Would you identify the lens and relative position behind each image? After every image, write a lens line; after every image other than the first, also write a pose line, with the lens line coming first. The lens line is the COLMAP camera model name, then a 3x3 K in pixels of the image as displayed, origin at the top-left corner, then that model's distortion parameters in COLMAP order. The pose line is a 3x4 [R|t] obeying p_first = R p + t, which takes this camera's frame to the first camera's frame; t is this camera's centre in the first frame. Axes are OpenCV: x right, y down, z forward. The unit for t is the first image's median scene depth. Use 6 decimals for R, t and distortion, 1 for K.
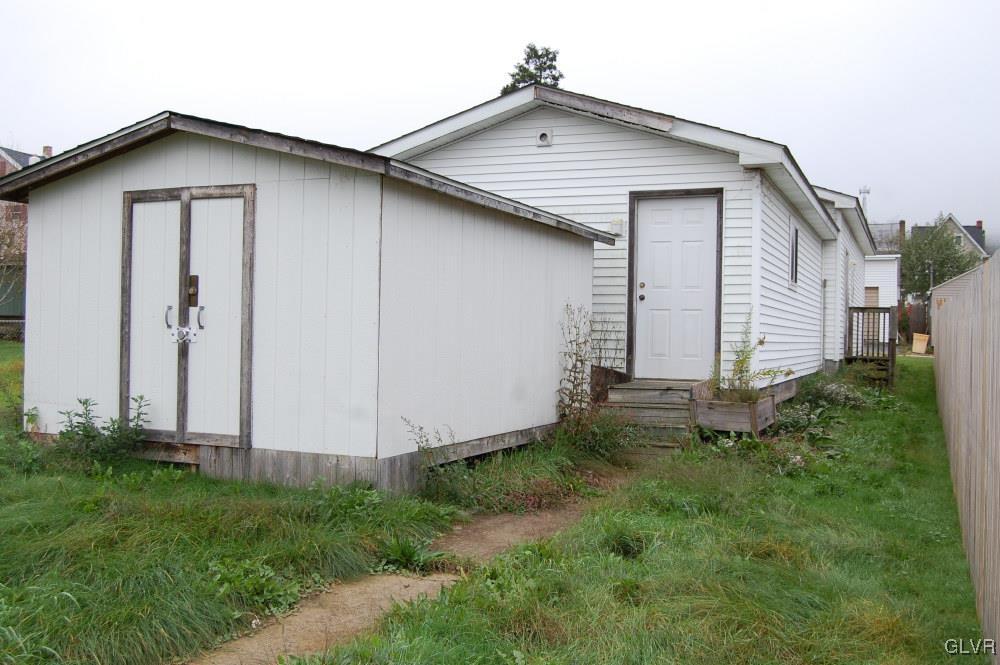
lens RADIAL K [[1037.8, 0, 501.5], [0, 1037.8, 333.3], [0, 0, 1]] dist [-0.007477, 0.000000]
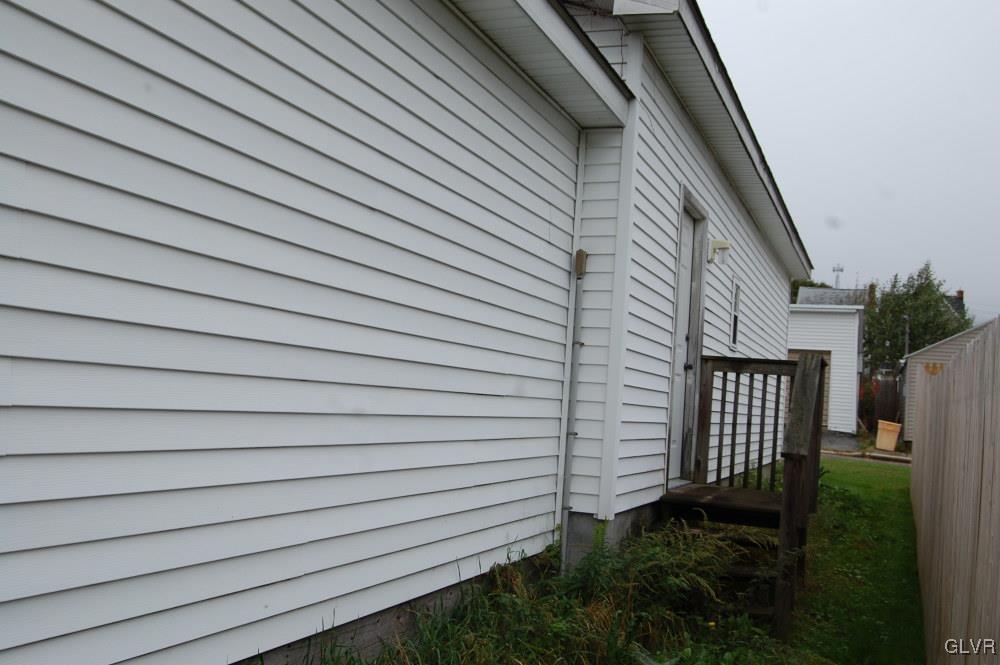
lens RADIAL K [[1037.8, 0, 498.4], [0, 1037.8, 333.5], [0, 0, 1]] dist [-0.007477, 0.000000]
pose [[0.998507, 0.050732, 0.020253, 0.124500], [-0.049435, 0.996968, -0.060086, -0.003396], [-0.023240, 0.058995, 0.997988, 0.305692]]
